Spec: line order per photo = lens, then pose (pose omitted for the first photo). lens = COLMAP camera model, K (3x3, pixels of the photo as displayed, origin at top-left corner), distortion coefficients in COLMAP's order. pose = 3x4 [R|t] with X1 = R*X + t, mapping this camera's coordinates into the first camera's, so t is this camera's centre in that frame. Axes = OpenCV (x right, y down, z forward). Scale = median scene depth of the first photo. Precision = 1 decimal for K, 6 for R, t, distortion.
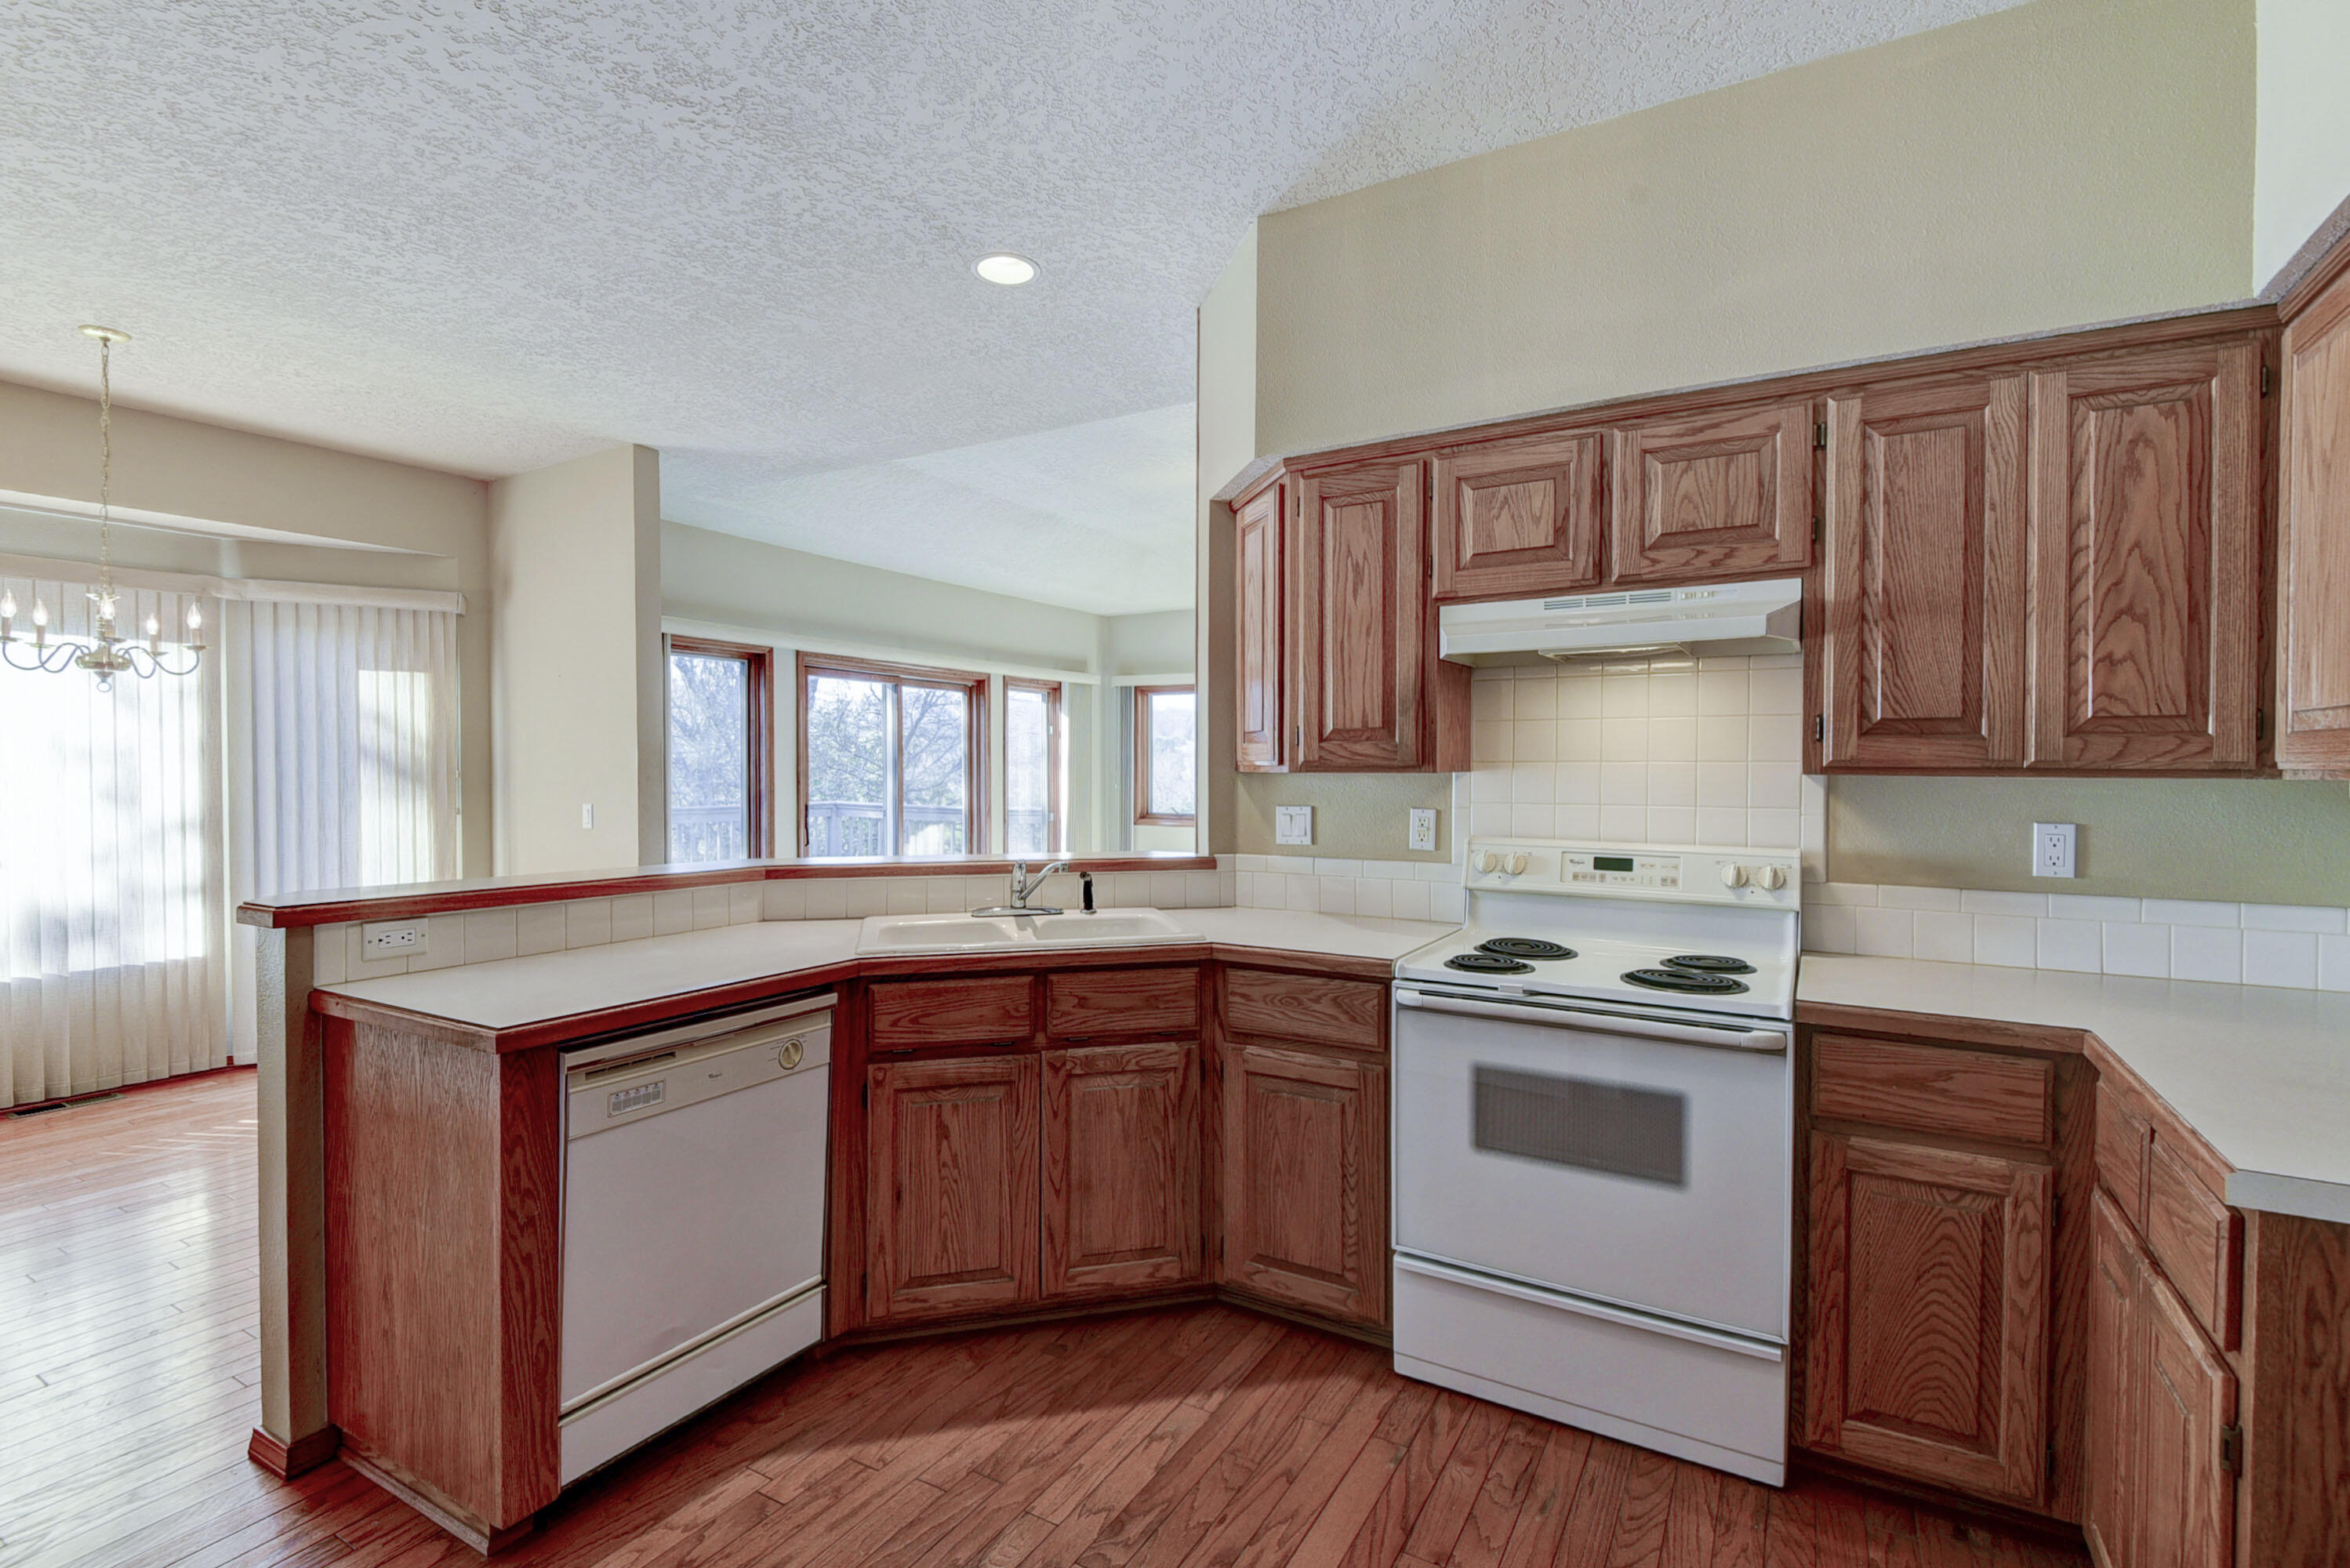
lens RADIAL K [[1085.2, 0, 1175.0], [0, 1085.2, 784.0], [0, 0, 1]] dist [0.001323, -0.022601]
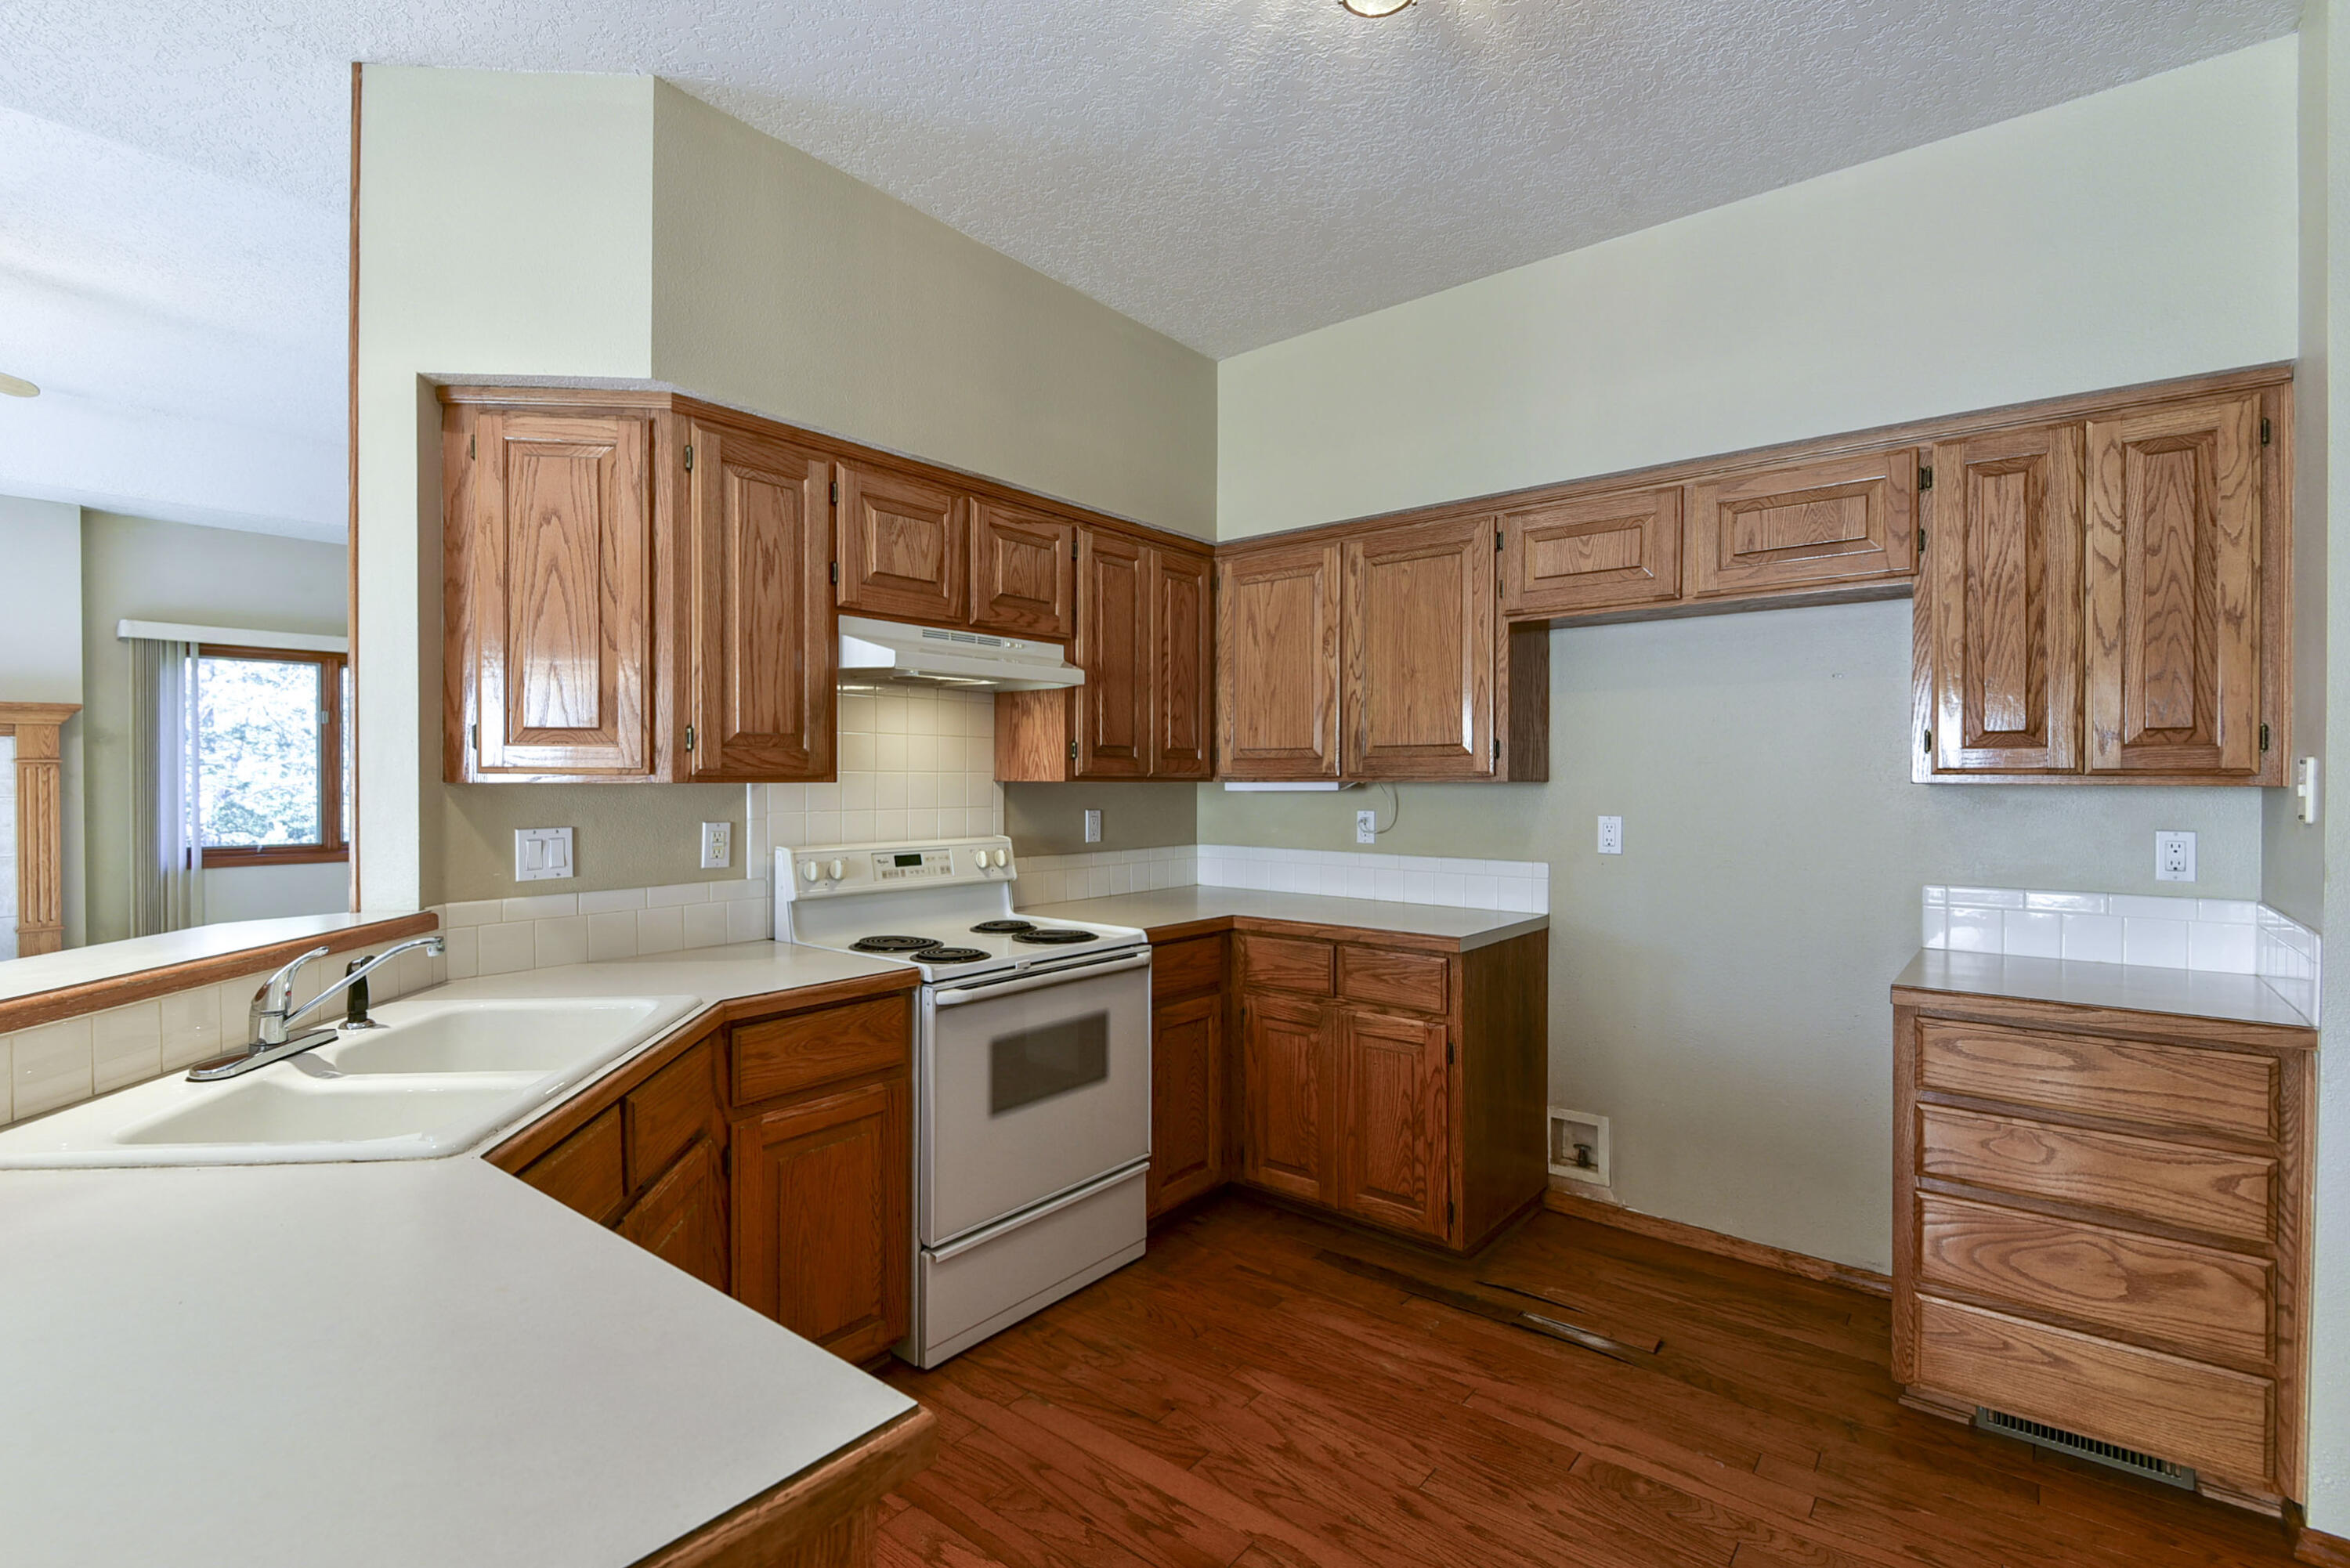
lens RADIAL K [[1037.1, 0, 1175.0], [0, 1037.1, 784.0], [0, 0, 1]] dist [-0.000436, -0.000020]
pose [[0.135743, -0.008126, 0.990711, -0.687891], [0.013407, 0.999890, 0.006365, -0.011270], [-0.990653, 0.012418, 0.135837, 0.597124]]
